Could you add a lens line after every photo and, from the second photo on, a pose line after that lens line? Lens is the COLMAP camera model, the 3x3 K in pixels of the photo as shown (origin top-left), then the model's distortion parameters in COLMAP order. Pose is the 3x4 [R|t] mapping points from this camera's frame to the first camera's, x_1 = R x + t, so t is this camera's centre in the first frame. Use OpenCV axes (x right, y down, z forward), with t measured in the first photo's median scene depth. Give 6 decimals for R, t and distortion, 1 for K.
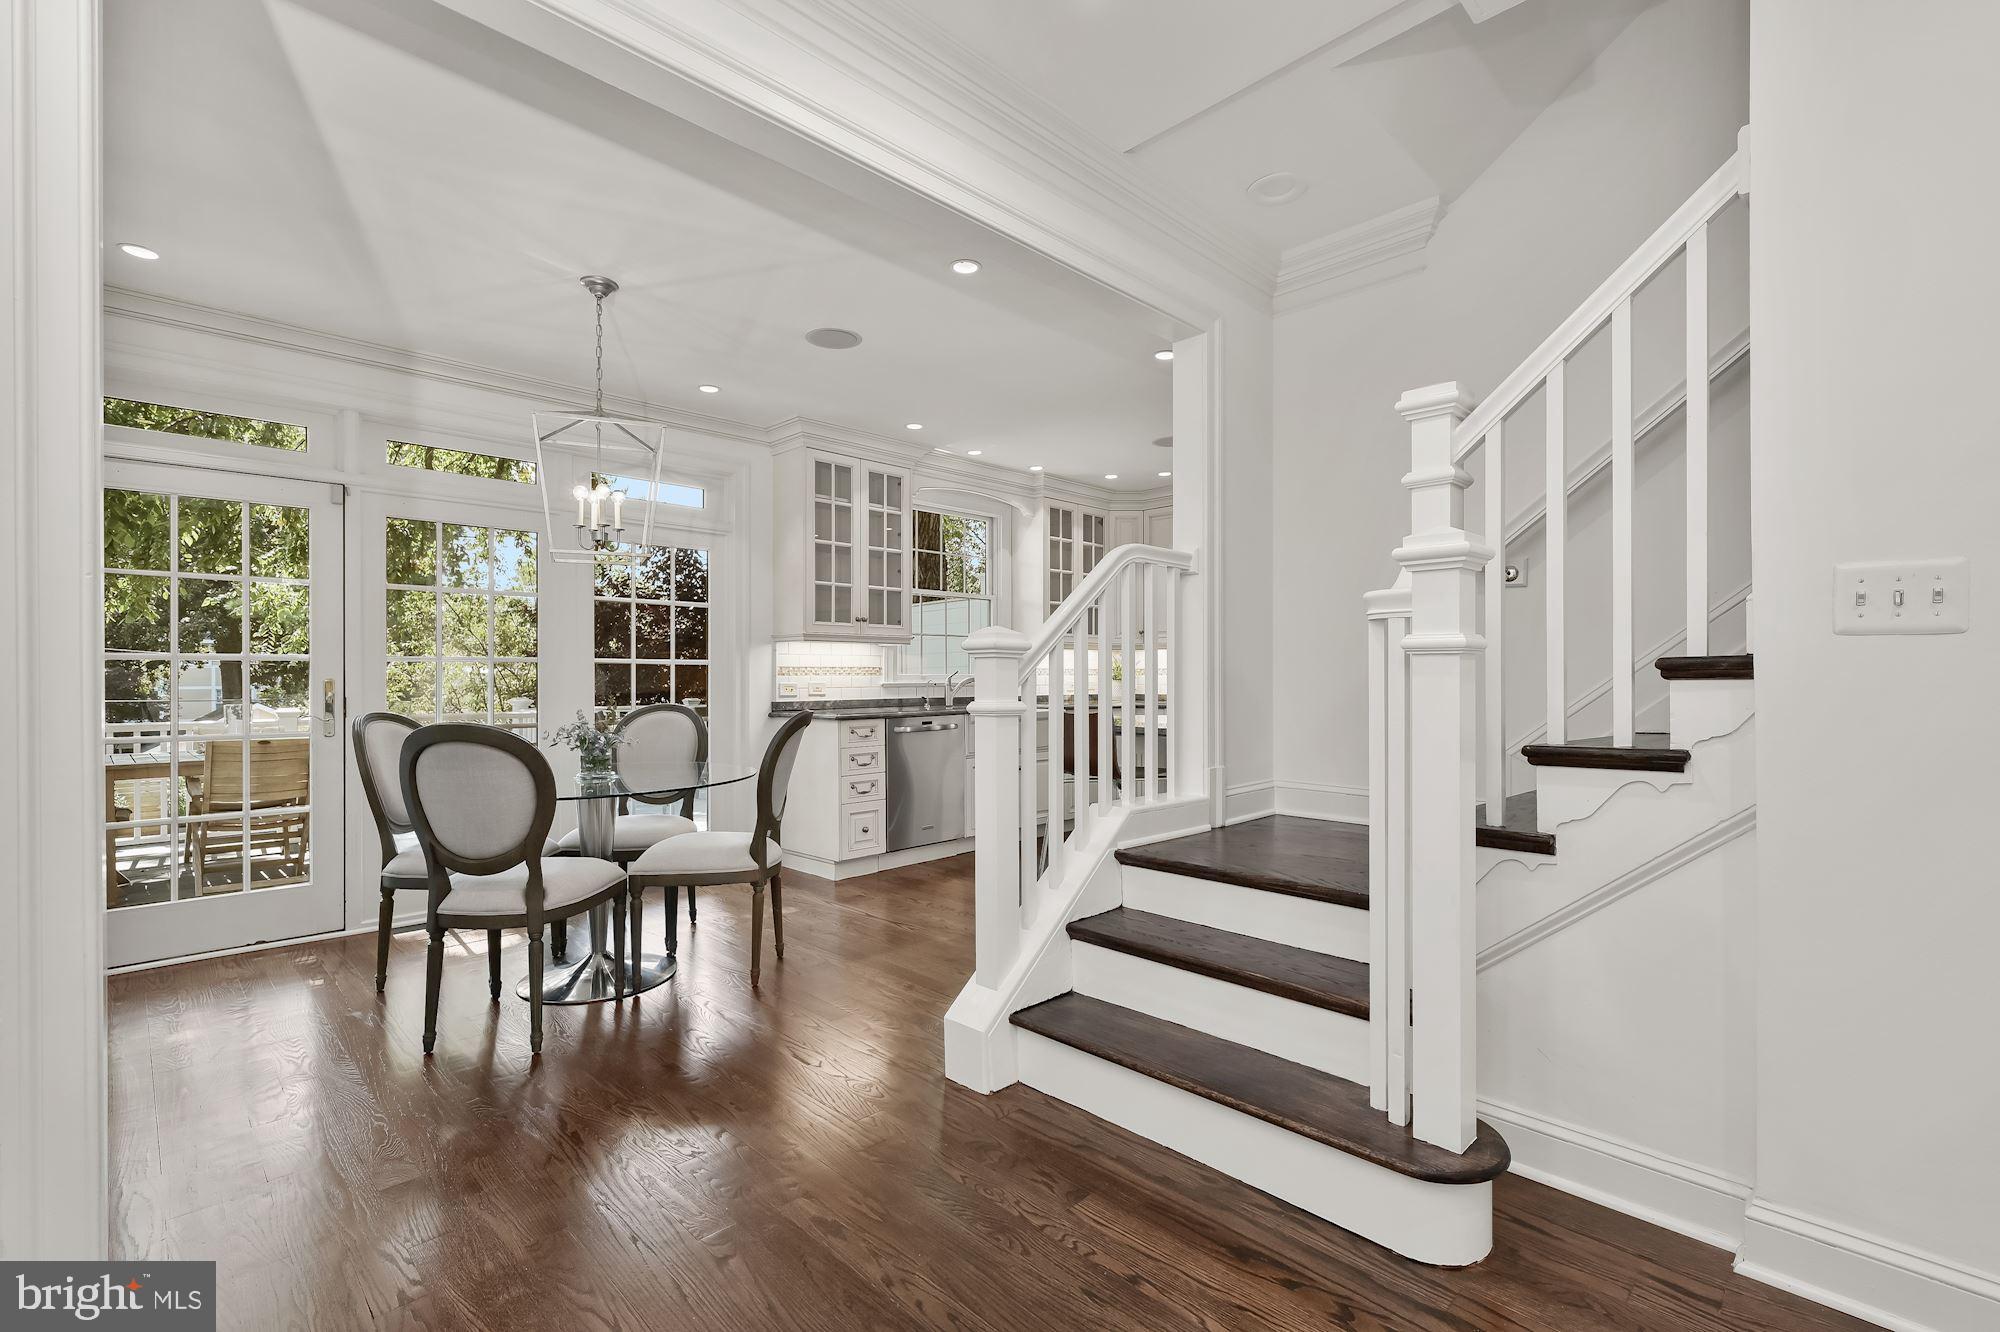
lens RADIAL K [[872.9, 0, 1023.7], [0, 872.9, 673.4], [0, 0, 1]] dist [0.000000, -0.000177]
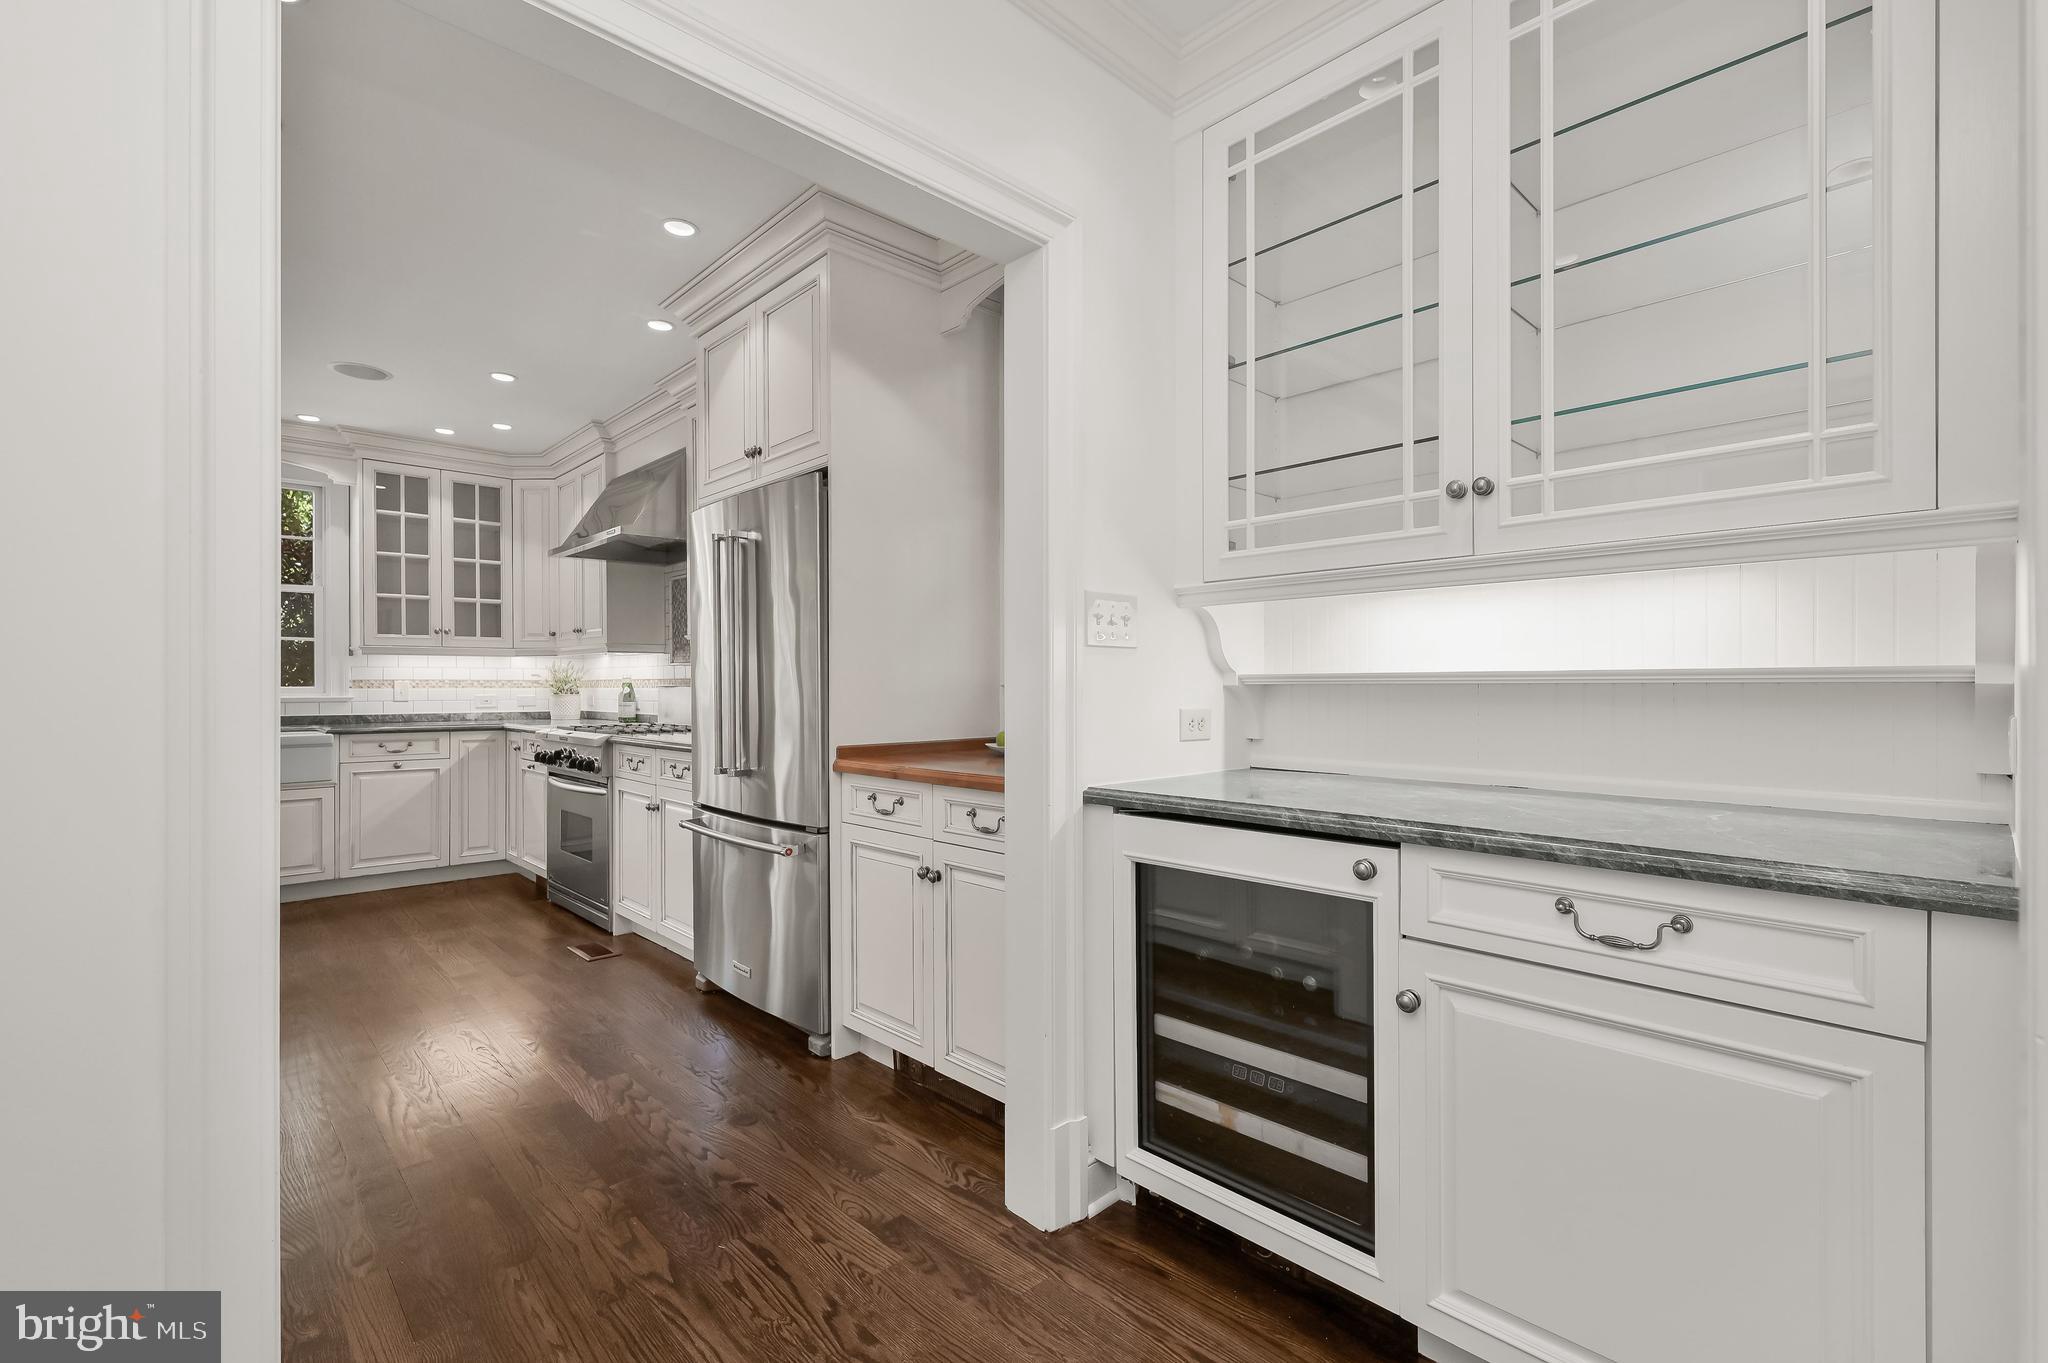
lens RADIAL K [[898.2, 0, 1030.7], [0, 898.2, 684.9], [0, 0, 1]] dist [0.002484, 0.000435]
pose [[0.999771, -0.004405, -0.020964, 0.762491], [0.004364, 0.999988, -0.002001, 0.003686], [0.020972, 0.001909, 0.999778, 0.258308]]
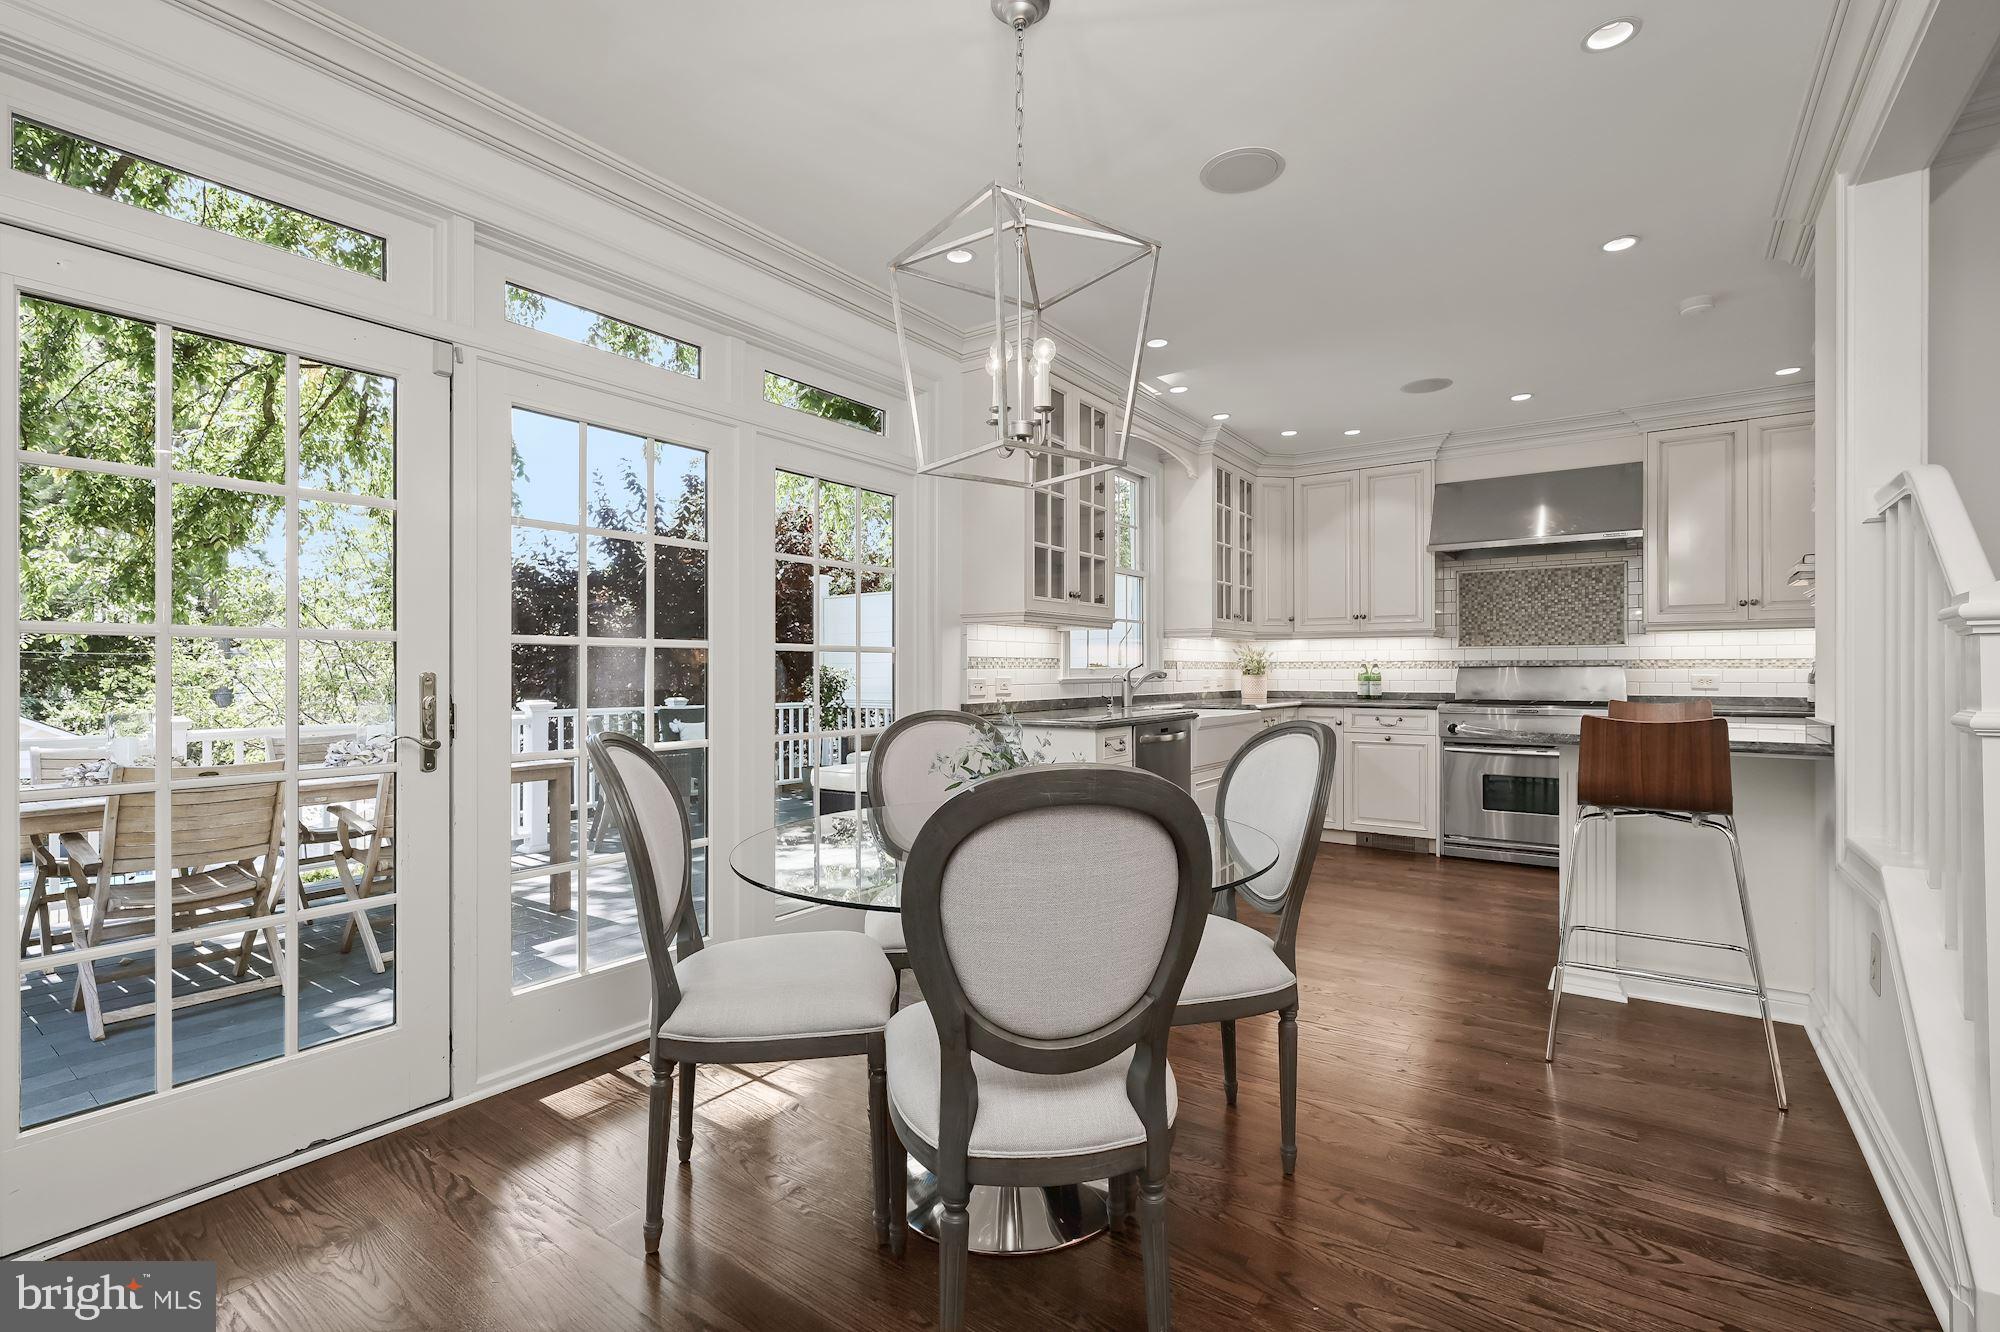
lens RADIAL K [[877.2, 0, 1006.5], [0, 877.2, 669.3], [0, 0, 1]] dist [0.002484, 0.000435]
pose [[0.988608, 0.000259, 0.150511, -0.353007], [-0.000339, 1.000000, 0.000507, 0.002100], [-0.150511, -0.000552, 0.988608, 0.252758]]
